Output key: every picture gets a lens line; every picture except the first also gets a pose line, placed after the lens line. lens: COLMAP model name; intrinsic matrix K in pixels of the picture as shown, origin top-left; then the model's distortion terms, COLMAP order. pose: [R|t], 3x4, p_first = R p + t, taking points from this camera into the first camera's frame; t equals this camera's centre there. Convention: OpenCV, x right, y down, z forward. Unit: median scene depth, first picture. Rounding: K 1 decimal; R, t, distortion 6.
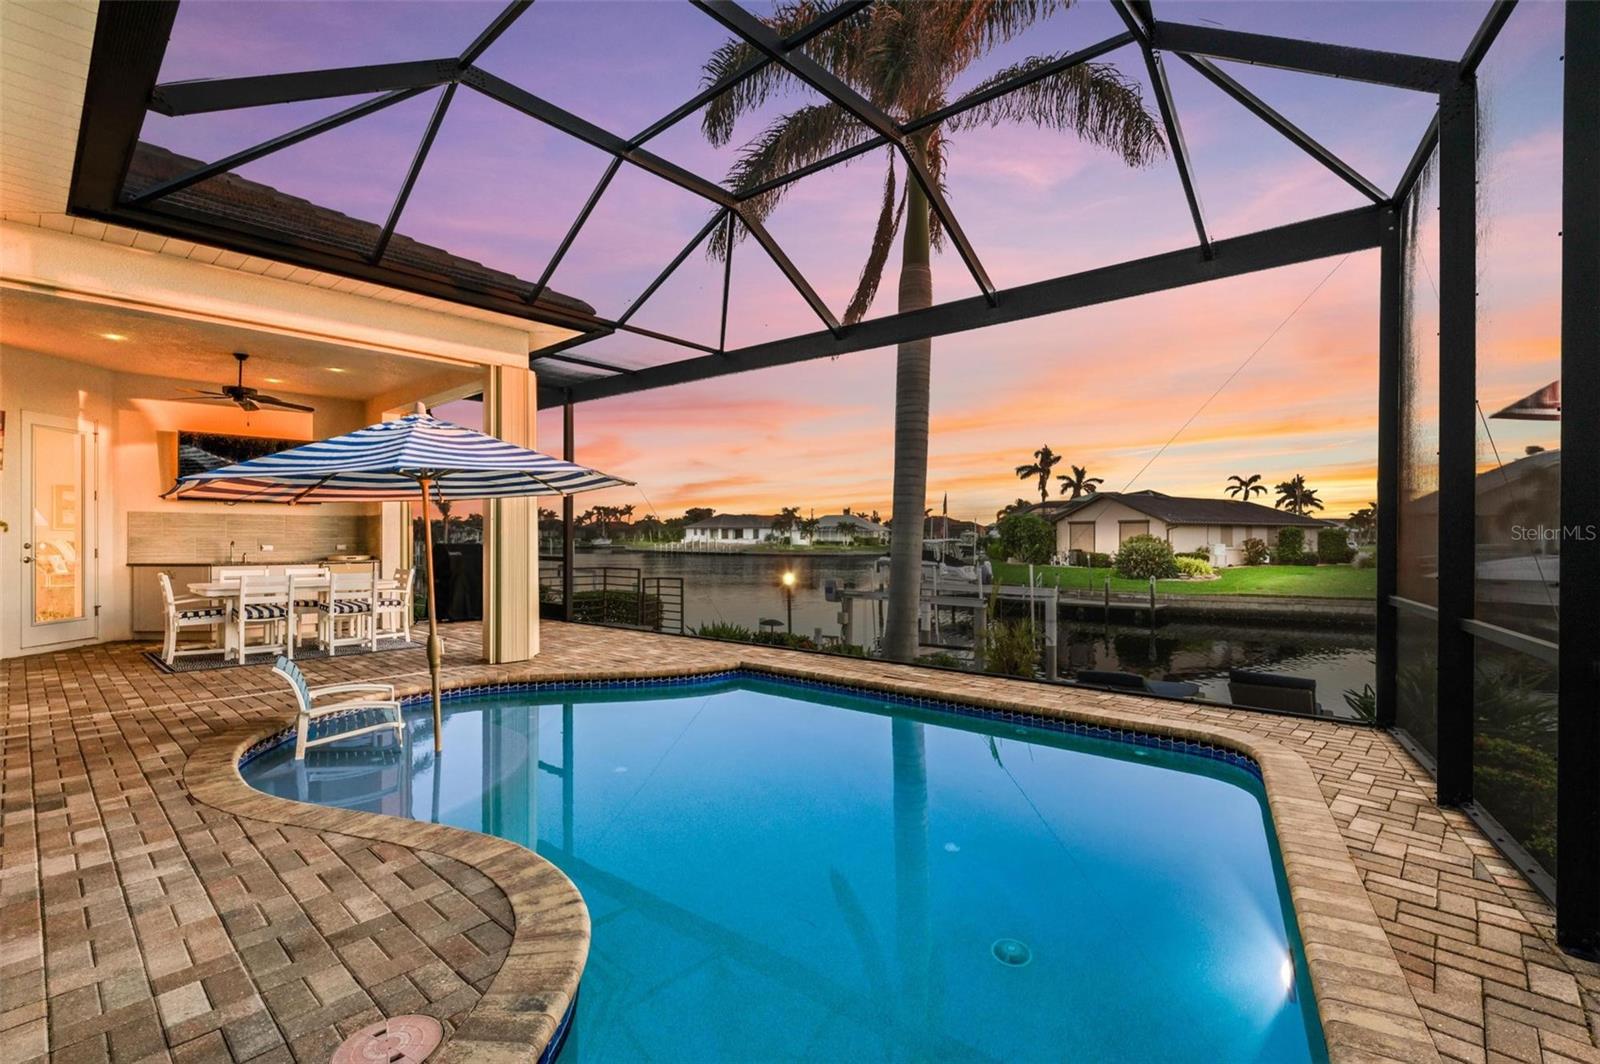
lens RADIAL K [[734.3, 0, 792.6], [0, 734.3, 543.2], [0, 0, 1]] dist [-0.002974, -0.000242]
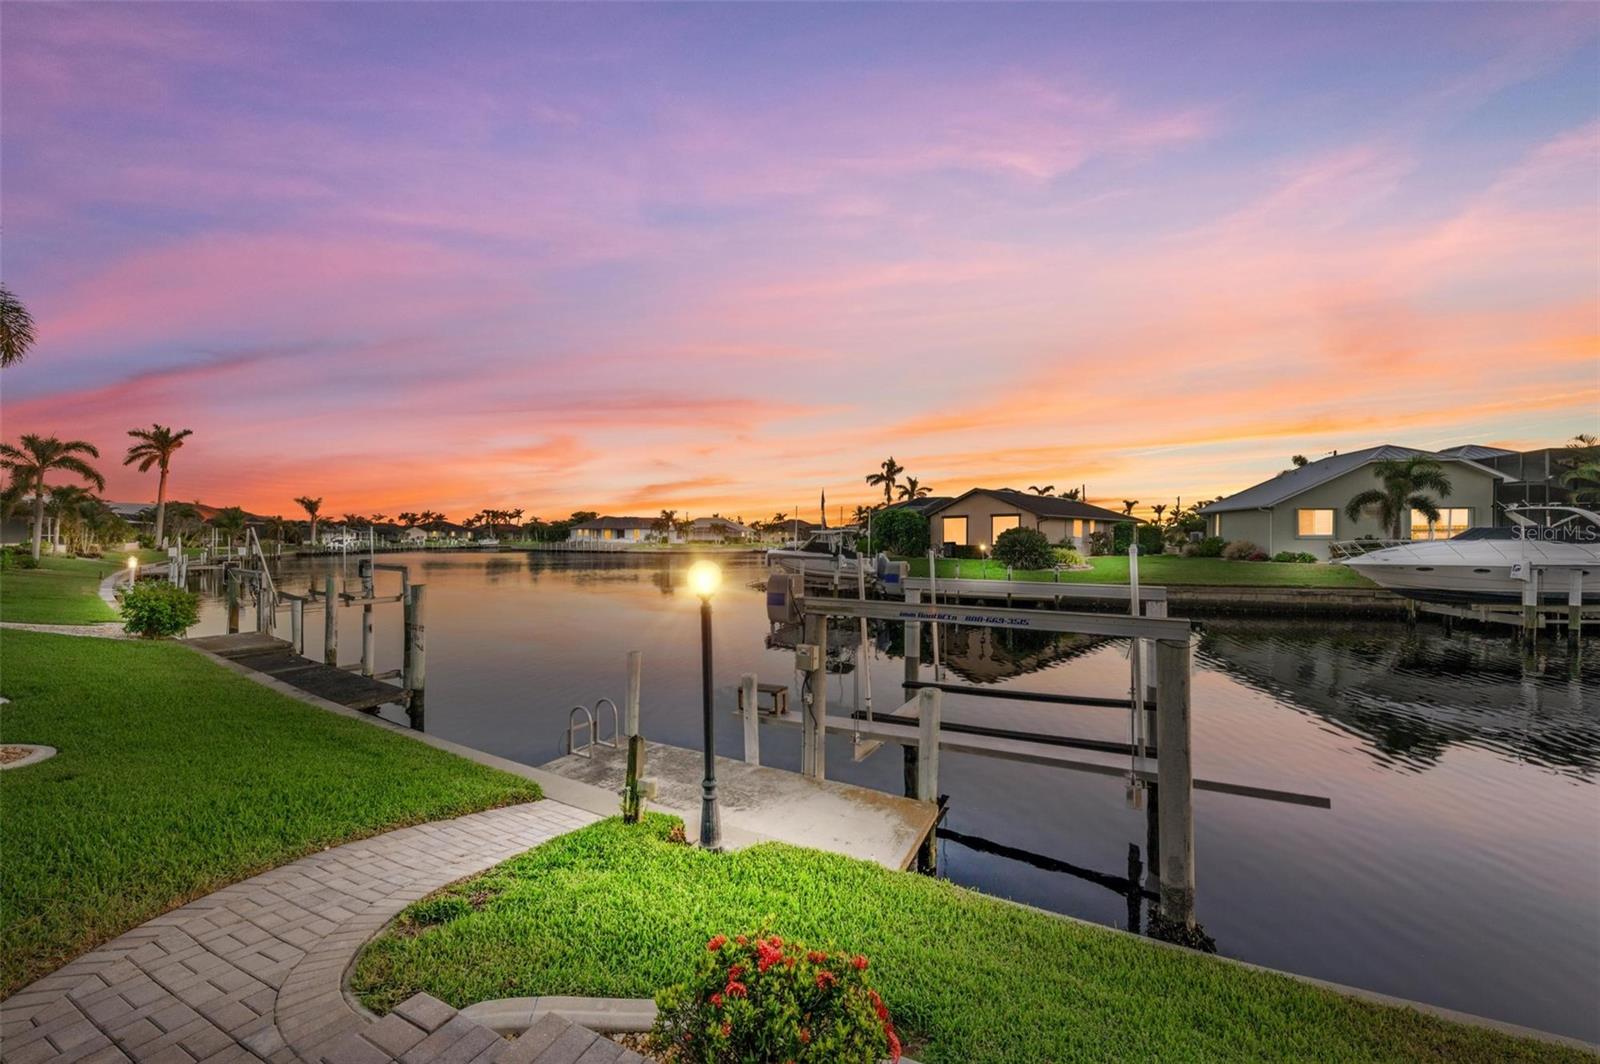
lens RADIAL K [[574.8, 0, 807.1], [0, 574.8, 540.0], [0, 0, 1]] dist [0.008366, -0.000068]
pose [[0.972022, -0.001100, 0.234889, -0.004608], [0.002768, 0.999973, -0.006772, 0.005462], [-0.234875, 0.007233, 0.971999, 0.128742]]
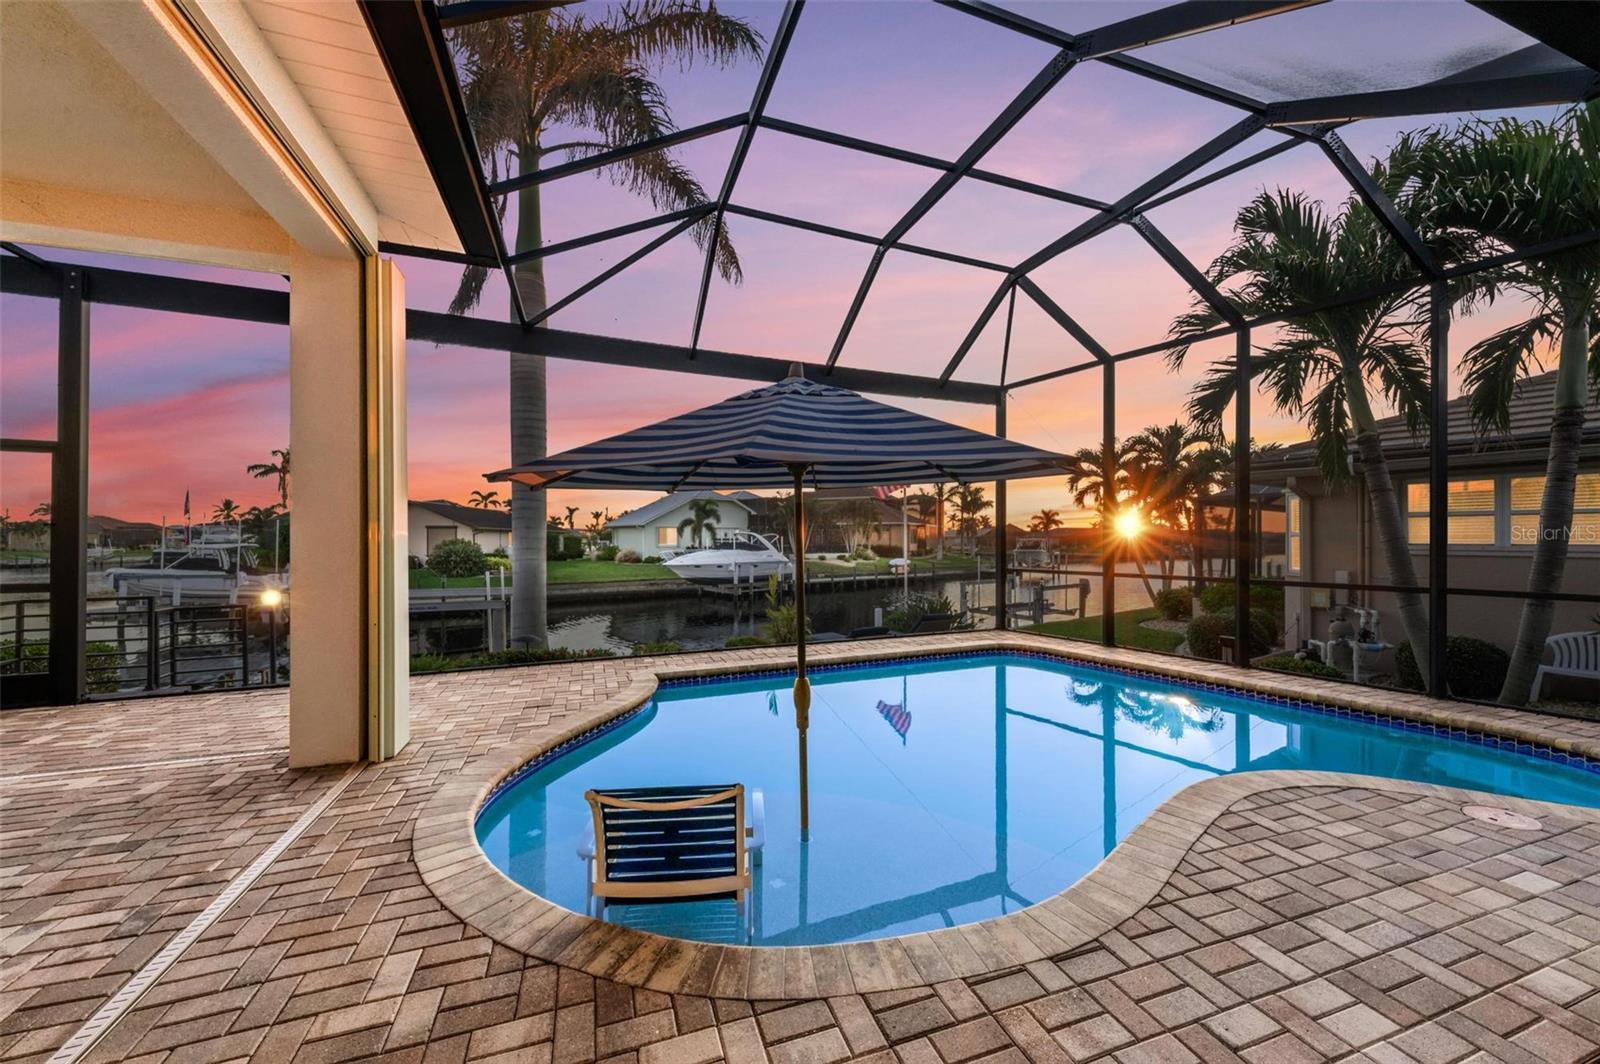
lens RADIAL K [[599.3, 0, 804.1], [0, 599.3, 533.7], [0, 0, 1]] dist [0.009095, 0.000023]
pose [[0.449891, 0.005736, 0.893065, -0.057160], [0.010226, 0.999881, -0.011574, -0.001308], [-0.893025, 0.014339, 0.449779, 0.038755]]
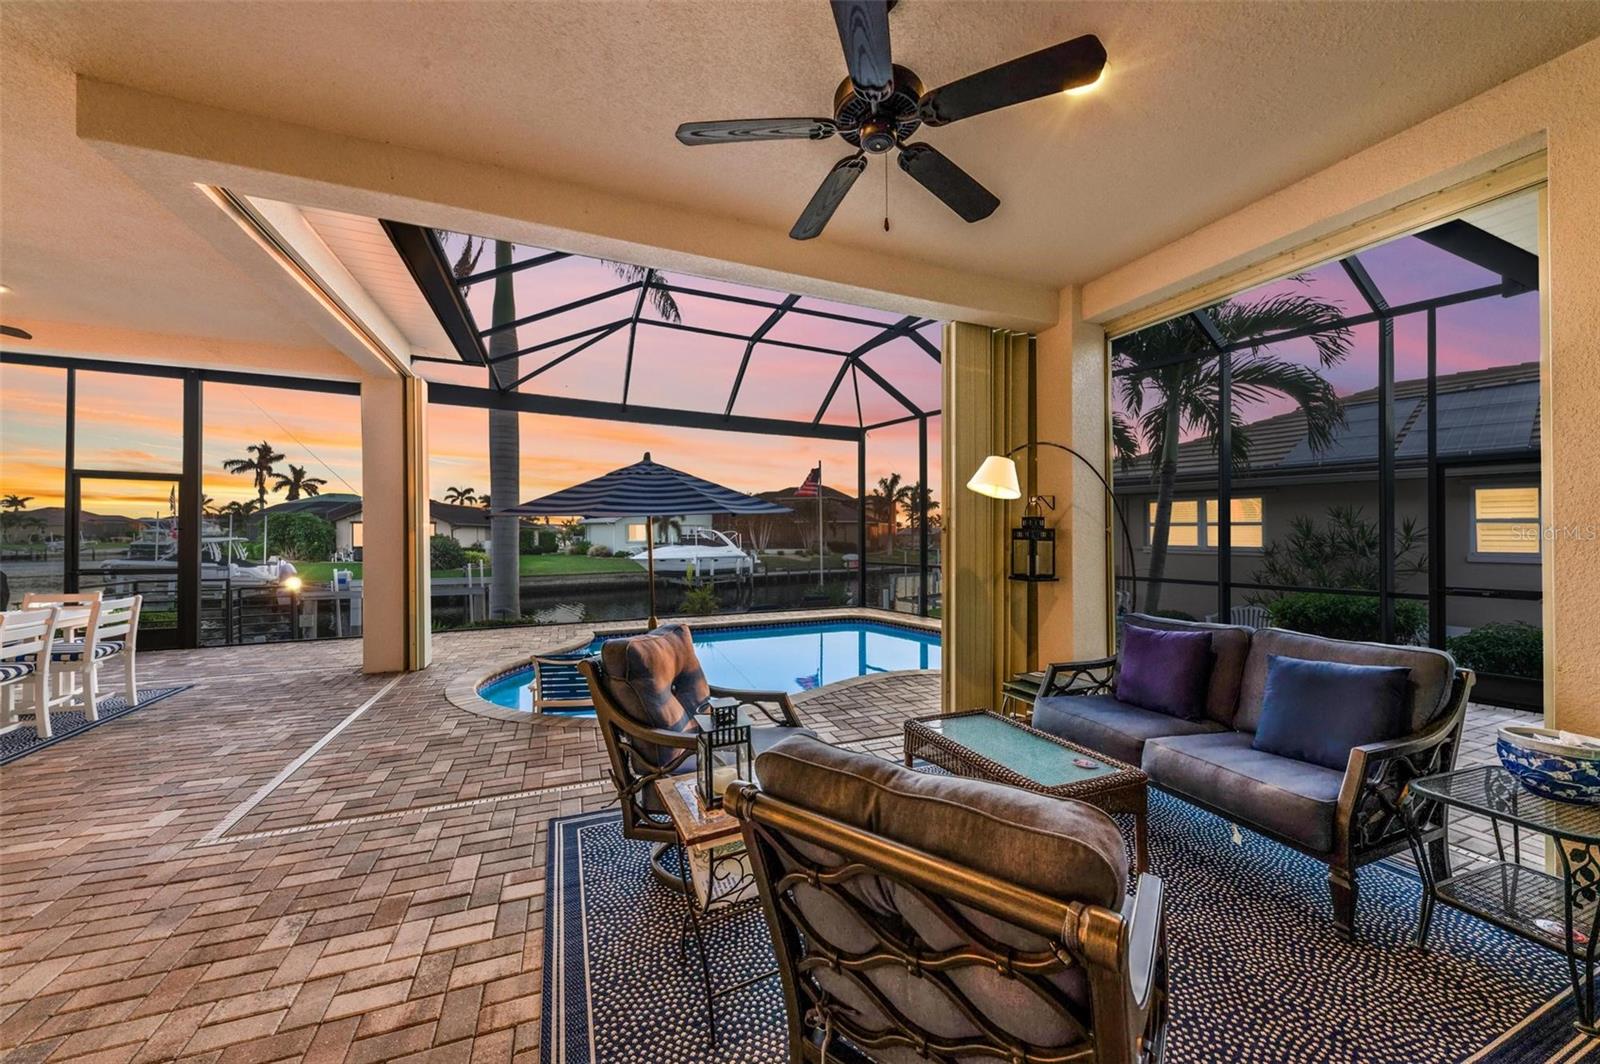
lens RADIAL K [[574.8, 0, 807.1], [0, 574.8, 540.0], [0, 0, 1]] dist [0.008366, -0.000068]
pose [[0.402182, -0.007652, 0.915528, -0.076803], [0.004619, 0.999969, 0.006329, -0.002121], [-0.915548, 0.001684, 0.402205, 0.014048]]
